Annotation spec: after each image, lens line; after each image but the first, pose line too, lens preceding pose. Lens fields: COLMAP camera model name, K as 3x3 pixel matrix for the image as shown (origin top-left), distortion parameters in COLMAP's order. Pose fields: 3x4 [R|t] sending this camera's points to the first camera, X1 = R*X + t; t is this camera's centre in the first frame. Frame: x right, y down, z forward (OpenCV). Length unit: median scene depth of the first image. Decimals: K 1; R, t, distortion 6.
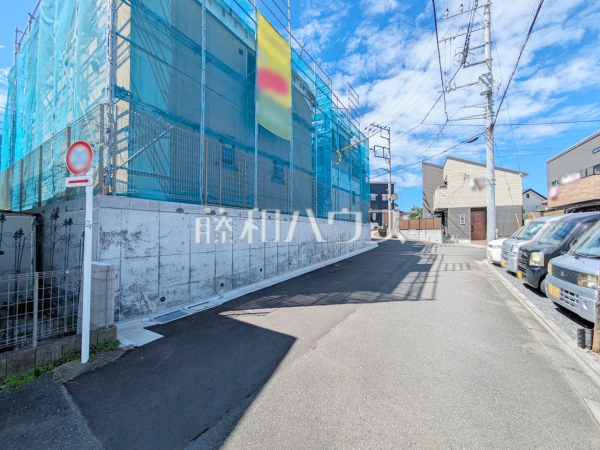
lens RADIAL K [[236.8, 0, 301.7], [0, 236.8, 224.4], [0, 0, 1]] dist [0.001042, 0.001419]
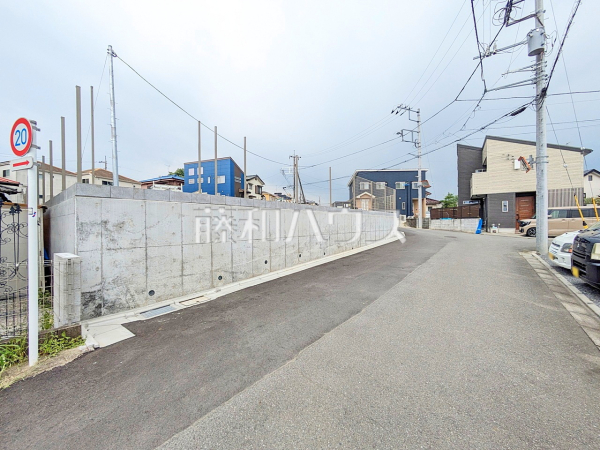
lens RADIAL K [[236.8, 0, 297.8], [0, 236.8, 222.0], [0, 0, 1]] dist [0.001042, 0.001419]
pose [[0.992042, -0.014849, -0.125025, 0.100856], [0.017963, 0.999555, 0.023813, 0.017656], [0.124616, -0.025869, 0.991868, 0.120683]]
